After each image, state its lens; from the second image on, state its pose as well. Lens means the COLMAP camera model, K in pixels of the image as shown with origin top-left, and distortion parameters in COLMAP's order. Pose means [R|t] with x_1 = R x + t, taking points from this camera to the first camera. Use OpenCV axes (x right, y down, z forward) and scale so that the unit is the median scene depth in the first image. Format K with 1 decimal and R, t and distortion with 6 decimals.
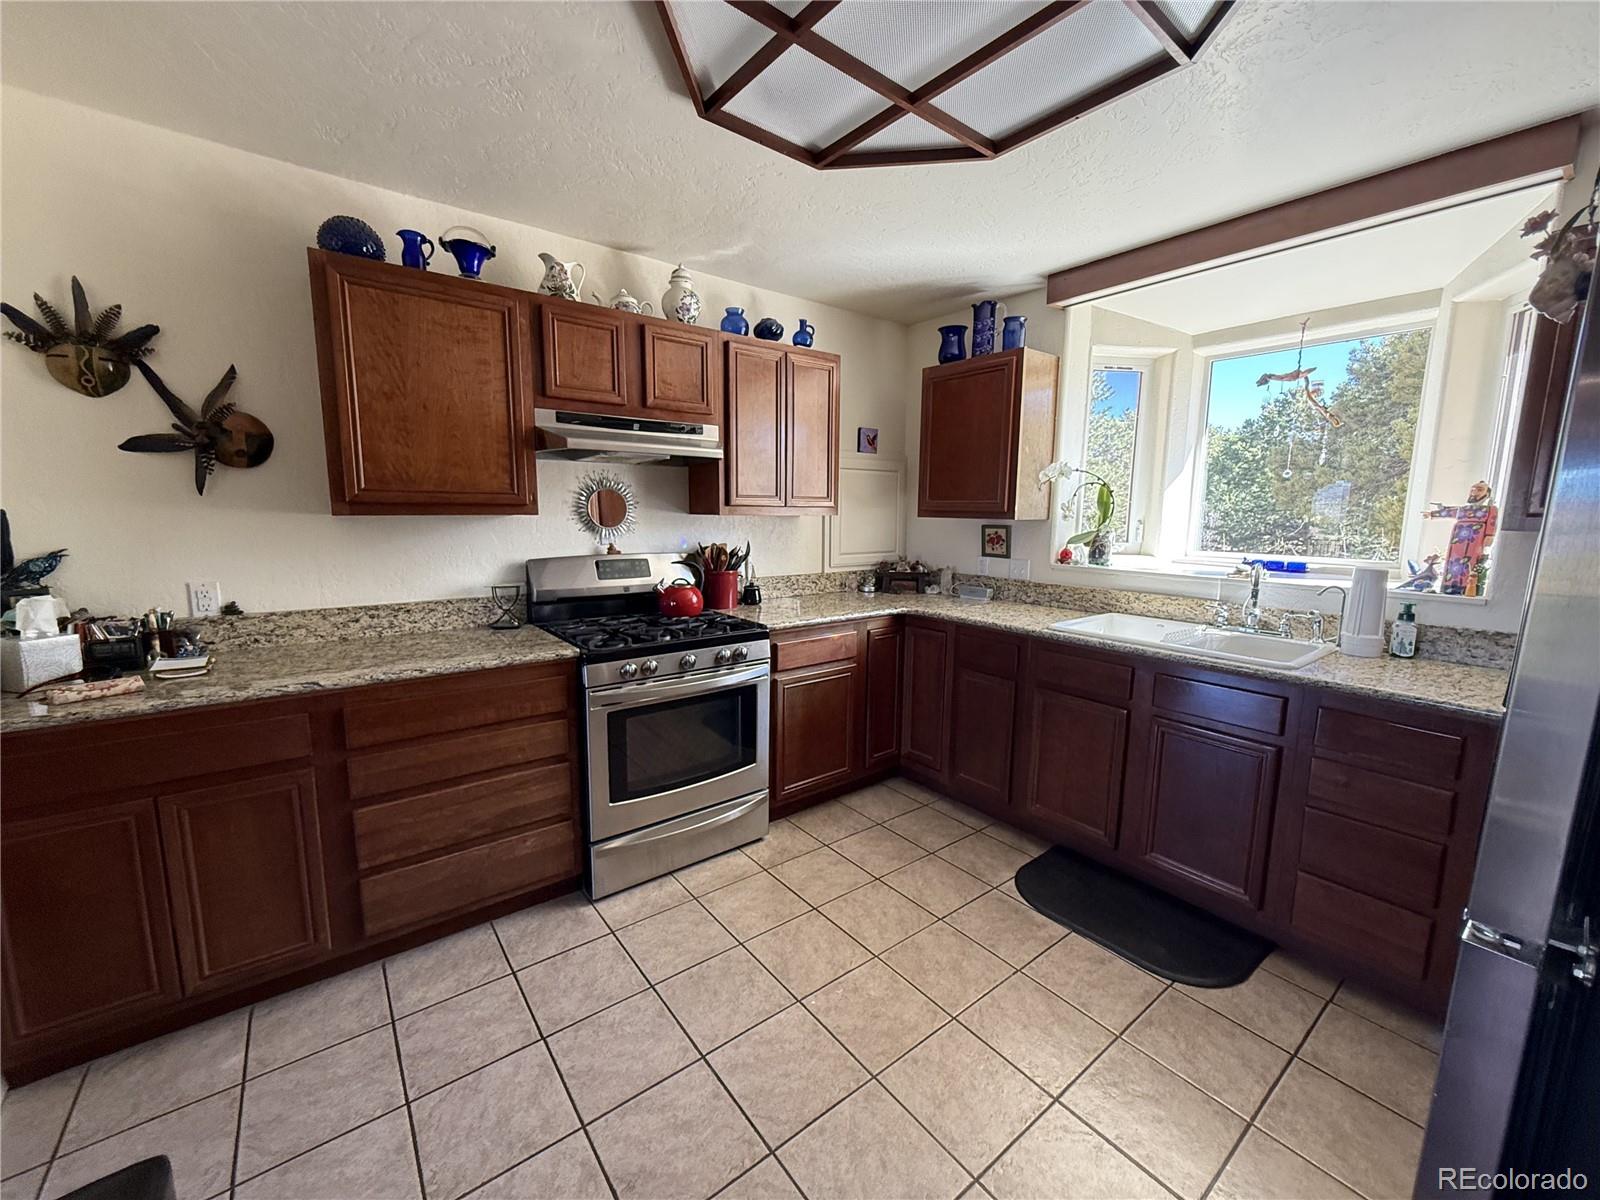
lens RADIAL K [[638.0, 0, 796.5], [0, 638.0, 601.1], [0, 0, 1]] dist [-0.001263, -0.000352]
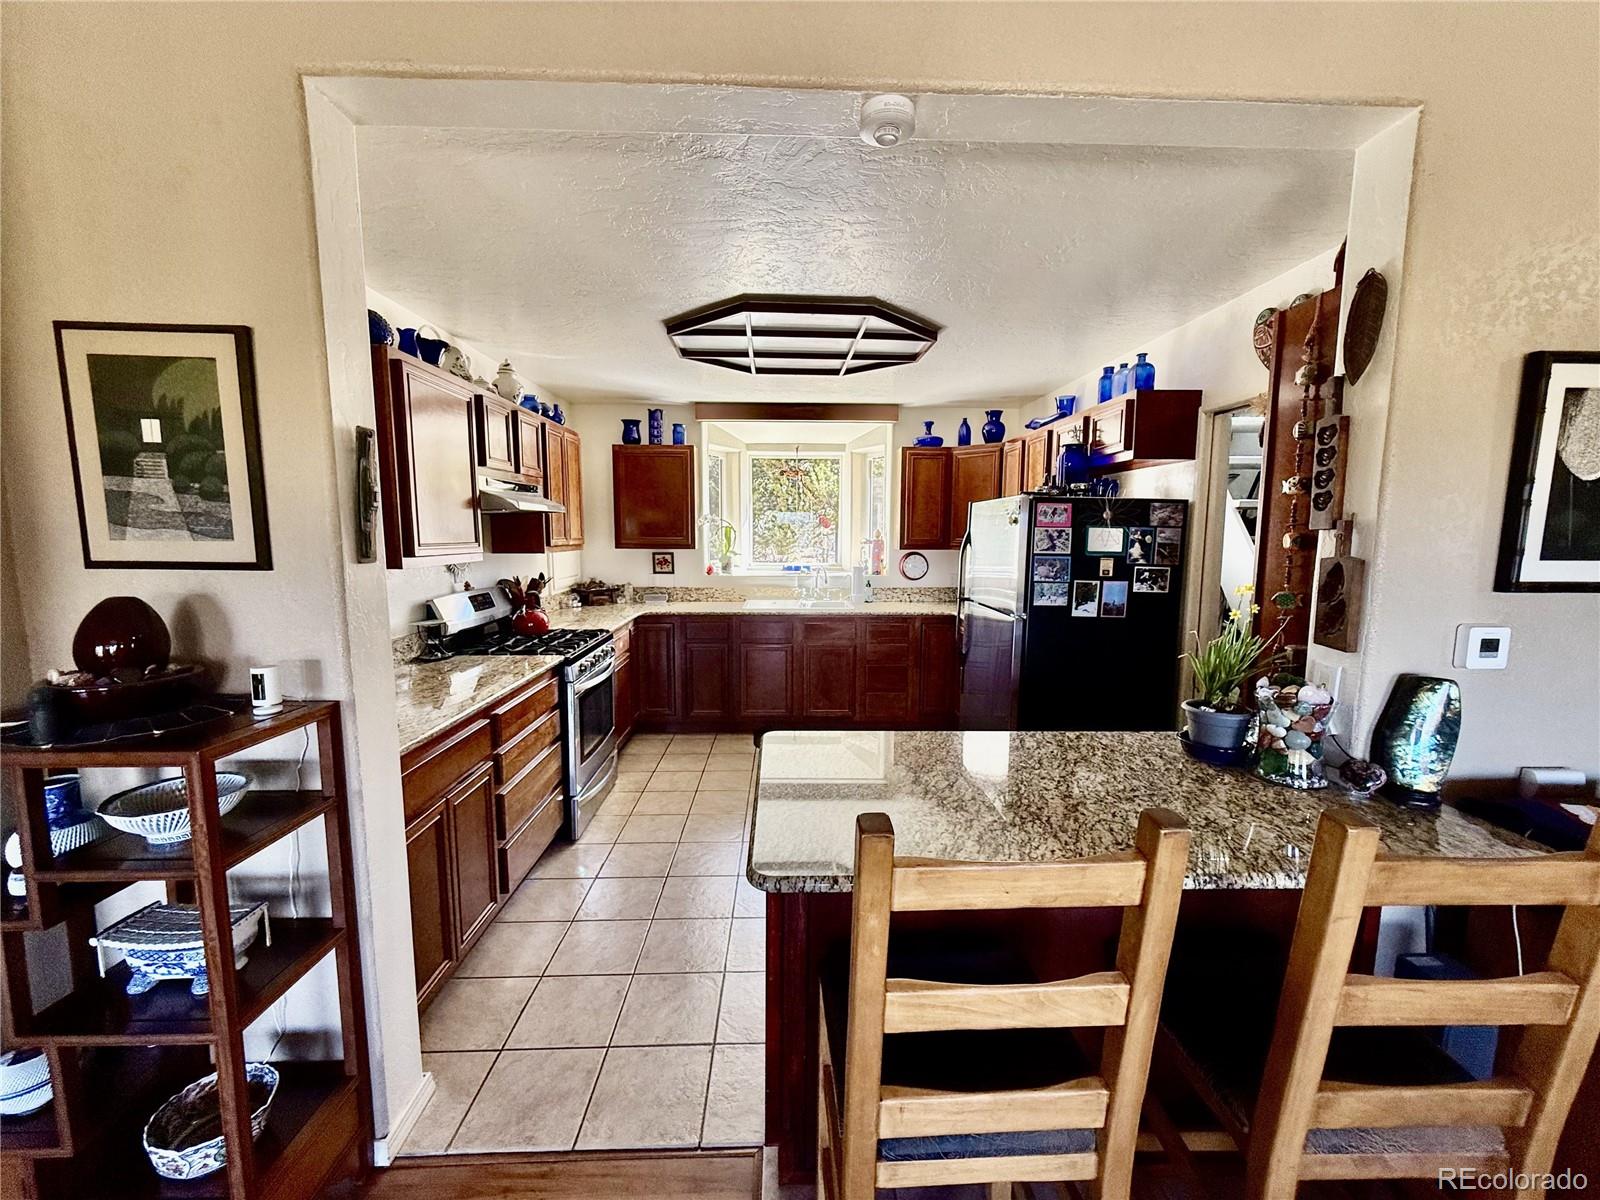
lens RADIAL K [[638.0, 0, 805.4], [0, 638.0, 601.0], [0, 0, 1]] dist [-0.001263, -0.000352]
pose [[0.585344, -0.097037, 0.804958, -0.843240], [0.118174, 0.992421, 0.033702, -0.019277], [-0.802127, 0.075398, 0.592374, -0.182277]]
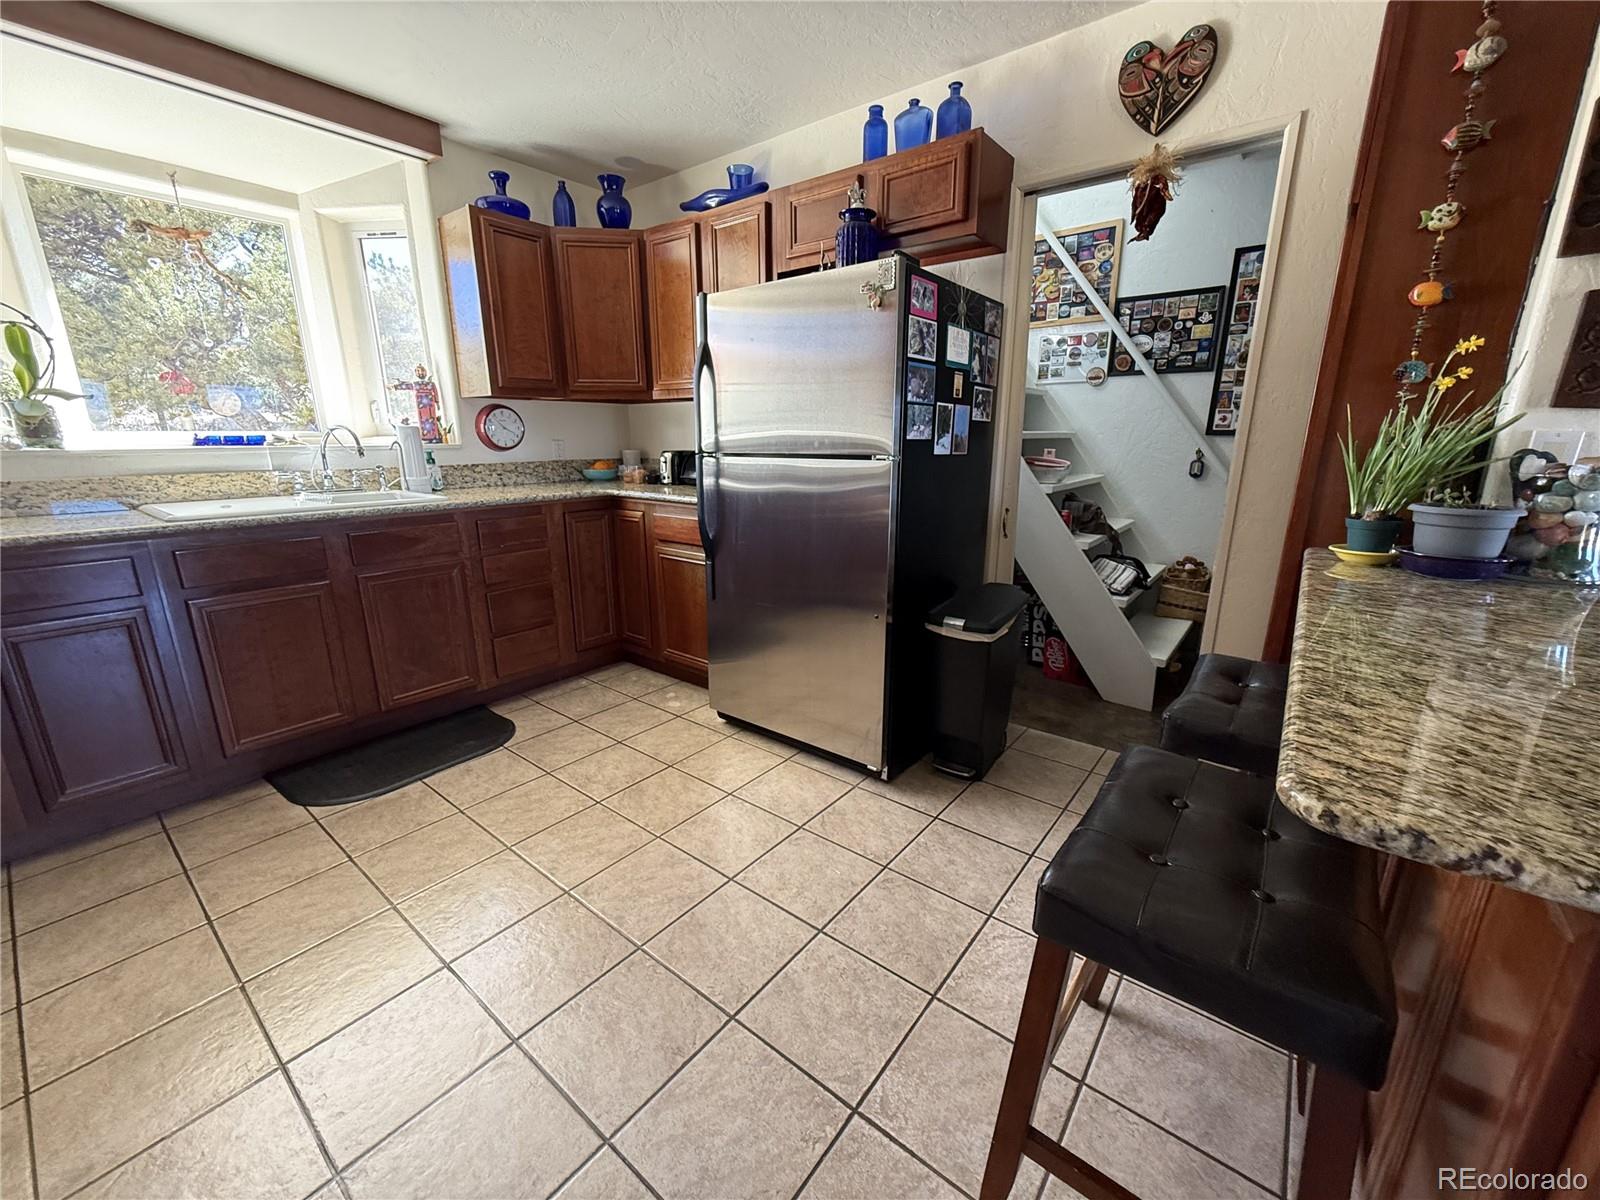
lens RADIAL K [[638.0, 0, 810.7], [0, 638.0, 604.9], [0, 0, 1]] dist [-0.001263, -0.000352]
pose [[-0.253163, -0.262047, 0.931257, -0.473546], [0.138859, 0.942805, 0.303046, 0.010015], [-0.957406, 0.206033, -0.202296, 0.397131]]
